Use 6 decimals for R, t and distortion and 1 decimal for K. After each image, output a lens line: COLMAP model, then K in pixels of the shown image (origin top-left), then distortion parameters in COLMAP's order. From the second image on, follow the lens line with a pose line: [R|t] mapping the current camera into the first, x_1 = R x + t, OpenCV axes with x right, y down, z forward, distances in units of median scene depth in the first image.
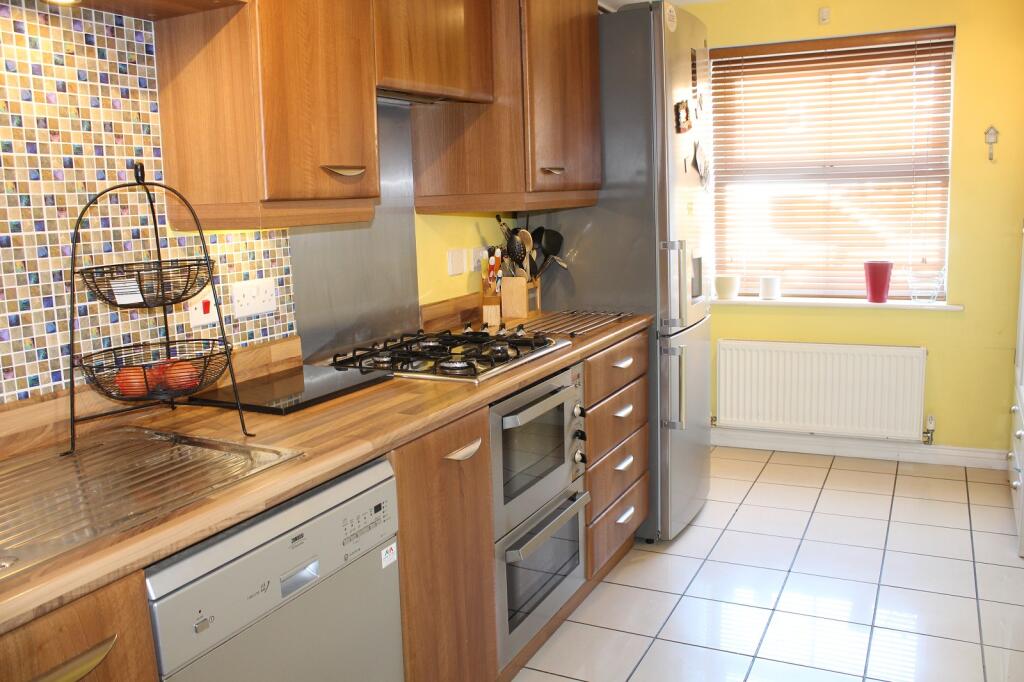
lens RADIAL K [[890.4, 0, 512.0], [0, 890.4, 341.0], [0, 0, 1]] dist [0.004015, 0.002081]
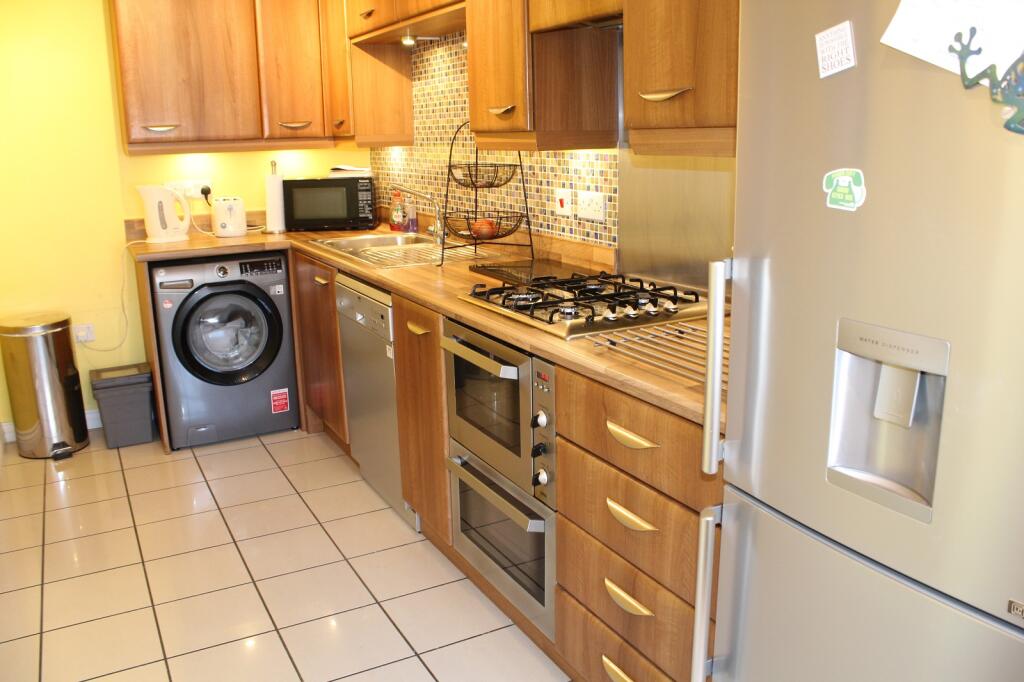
lens RADIAL K [[853.1, 0, 512.0], [0, 853.1, 341.0], [0, 0, 1]] dist [-0.002974, -0.000196]
pose [[-0.588152, 0.225759, -0.776602, 0.749375], [-0.105956, 0.930463, 0.350731, -0.277871], [0.801780, 0.288569, -0.523333, 1.565448]]
